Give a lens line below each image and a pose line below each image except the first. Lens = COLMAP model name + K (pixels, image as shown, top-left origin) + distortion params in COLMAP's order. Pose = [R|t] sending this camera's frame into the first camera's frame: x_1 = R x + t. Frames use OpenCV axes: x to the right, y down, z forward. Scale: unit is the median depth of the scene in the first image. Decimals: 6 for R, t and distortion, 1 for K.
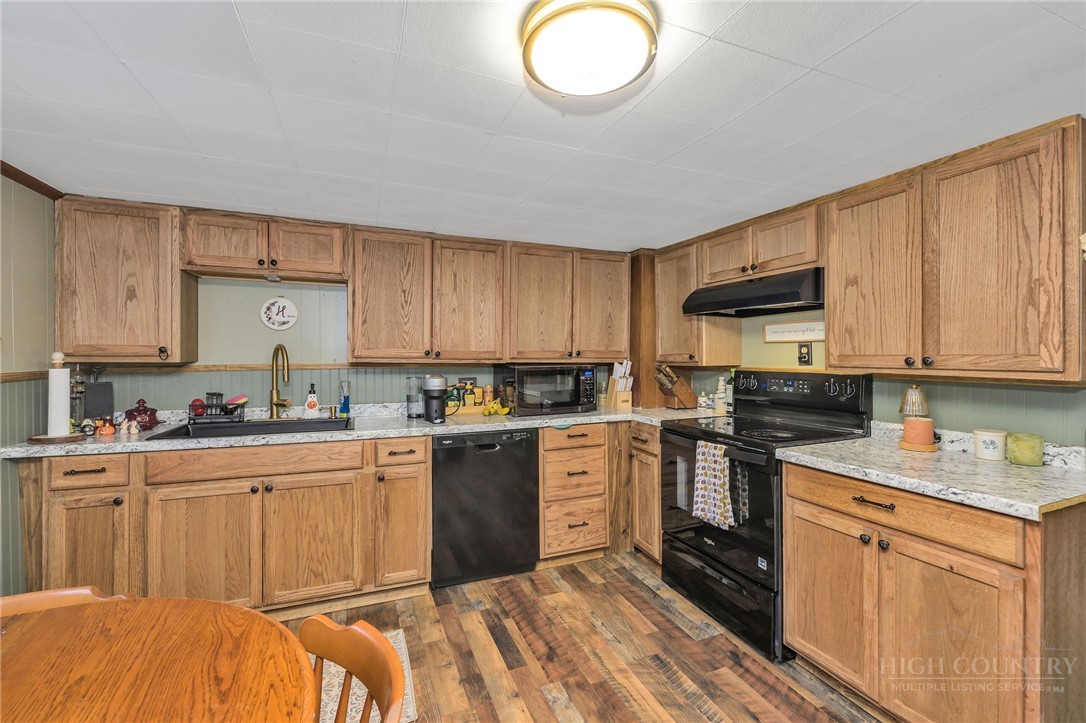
lens RADIAL K [[453.8, 0, 542.3], [0, 453.8, 358.2], [0, 0, 1]] dist [0.000602, 0.000018]
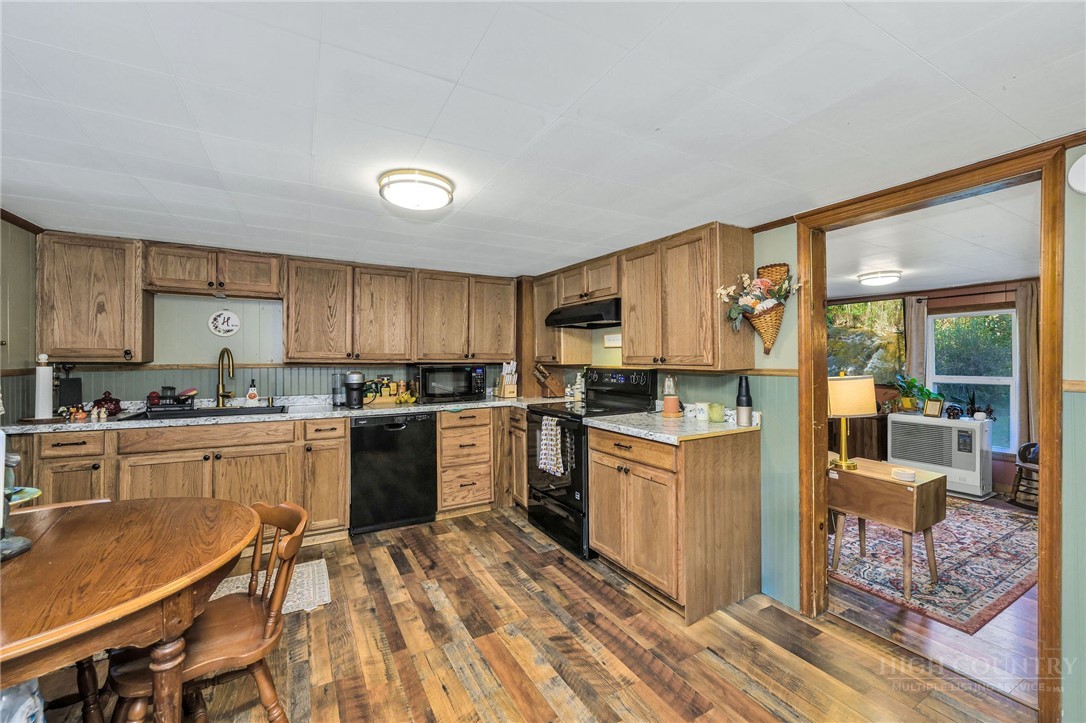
lens RADIAL K [[437.9, 0, 544.1], [0, 437.9, 357.6], [0, 0, 1]] dist [0.001946, 0.000151]
pose [[0.992203, -0.000275, 0.124634, 0.170197], [0.001257, 0.999969, -0.007805, 0.007799], [-0.124628, 0.007901, 0.992172, -0.365316]]
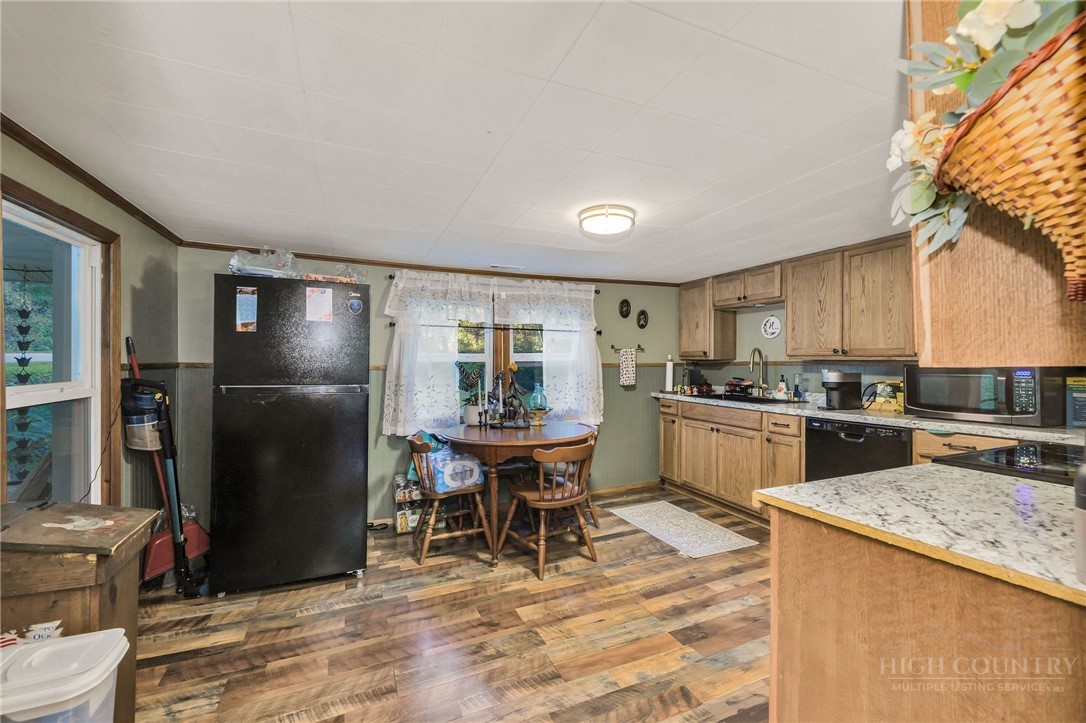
lens RADIAL K [[453.8, 0, 552.9], [0, 453.8, 362.7], [0, 0, 1]] dist [0.000602, 0.000018]
pose [[0.039521, 0.000538, -0.999219, 1.054423], [-0.006949, 0.999976, 0.000263, 0.027099], [0.999195, 0.006933, 0.039524, 0.272260]]
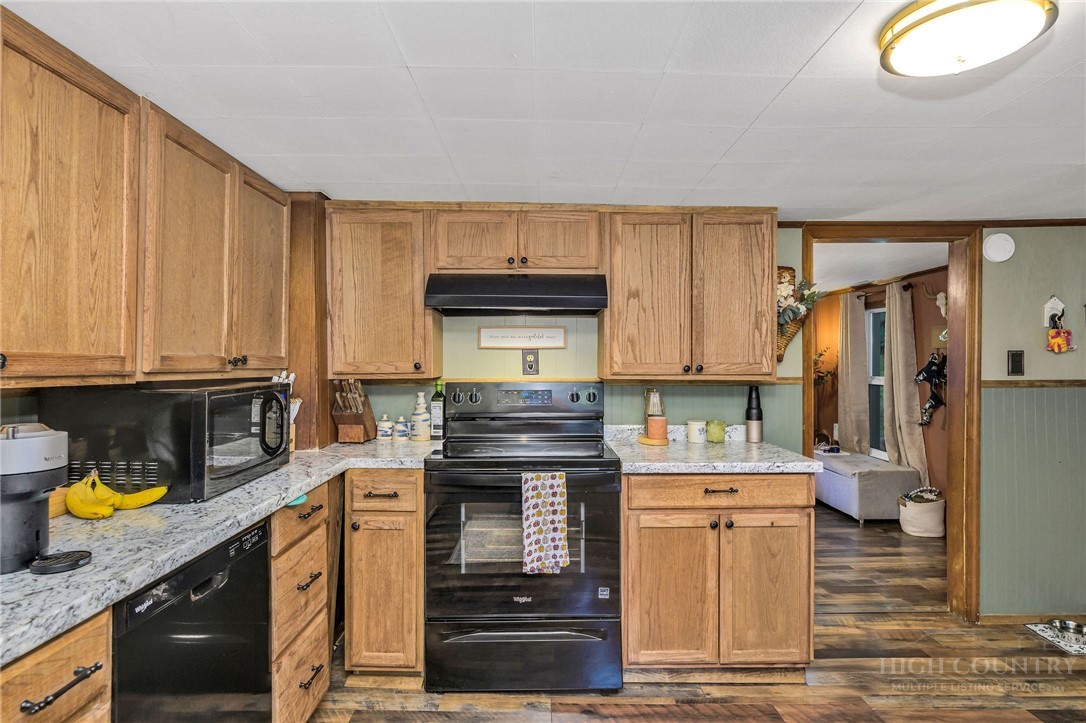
lens RADIAL K [[584.1, 0, 539.9], [0, 584.1, 357.5], [0, 0, 1]] dist [0.000559, -0.001248]
pose [[0.385897, 0.007067, 0.922515, -0.562136], [0.006448, 0.999926, -0.010357, -0.006855], [-0.922519, 0.009945, 0.385823, 0.574505]]
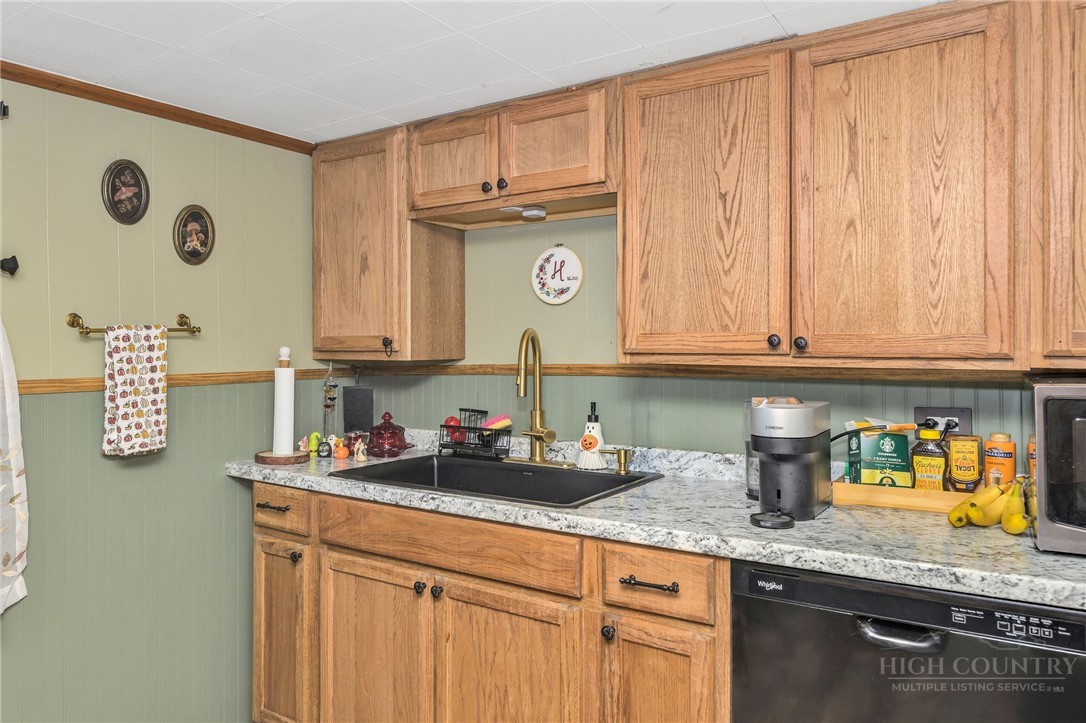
lens RADIAL K [[723.1, 0, 541.2], [0, 723.1, 347.1], [0, 0, 1]] dist [-0.002125, -0.001755]
pose [[0.573246, -0.005843, -0.819363, 0.175476], [0.000881, 0.999978, -0.006515, -0.003540], [0.819383, 0.003012, 0.573238, 0.561783]]
